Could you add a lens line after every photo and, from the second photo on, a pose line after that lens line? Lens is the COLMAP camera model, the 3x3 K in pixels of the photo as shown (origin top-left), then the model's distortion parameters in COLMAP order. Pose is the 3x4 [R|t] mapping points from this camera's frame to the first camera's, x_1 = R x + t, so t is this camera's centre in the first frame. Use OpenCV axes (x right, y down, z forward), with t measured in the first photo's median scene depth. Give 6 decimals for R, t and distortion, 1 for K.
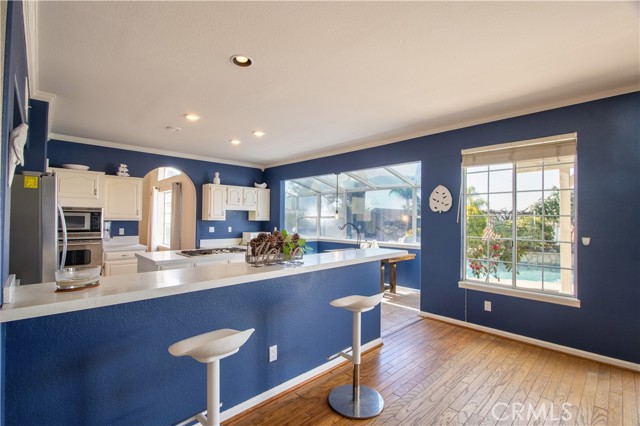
lens RADIAL K [[300.0, 0, 320.5], [0, 300.0, 215.3], [0, 0, 1]] dist [-0.013429, 0.001487]
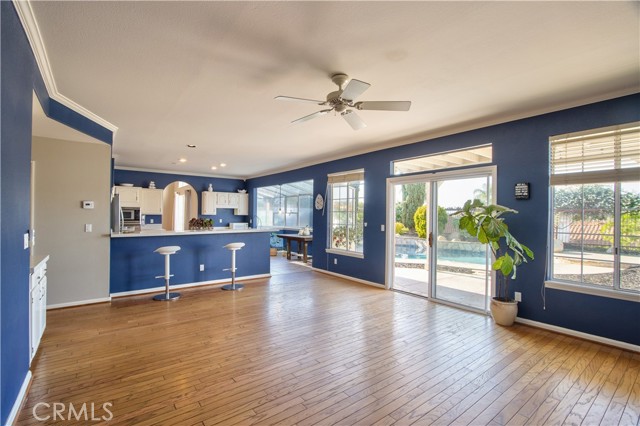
lens RADIAL K [[300.0, 0, 319.9], [0, 300.0, 213.3], [0, 0, 1]] dist [-0.013429, 0.001487]
pose [[0.993769, 0.001028, -0.111452, 0.497091], [-0.000638, 0.999994, 0.003529, 0.004379], [0.111455, -0.003436, 0.993764, -0.610628]]
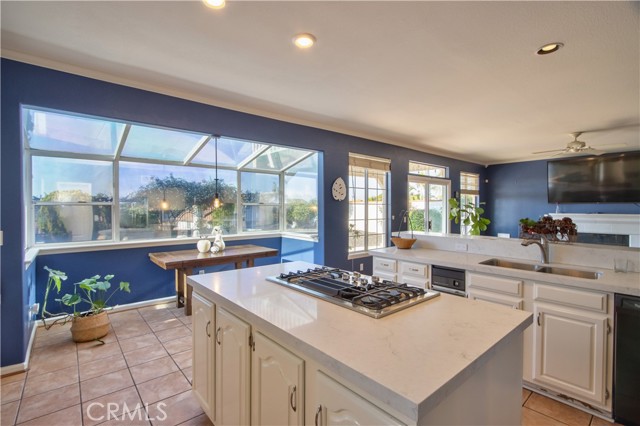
lens RADIAL K [[300.0, 0, 319.1], [0, 300.0, 208.0], [0, 0, 1]] dist [-0.013429, 0.001487]
pose [[0.058933, -0.007518, 0.998234, -0.659029], [-0.008587, 0.999931, 0.008038, 0.008506], [-0.998225, -0.009045, 0.058865, 0.835093]]
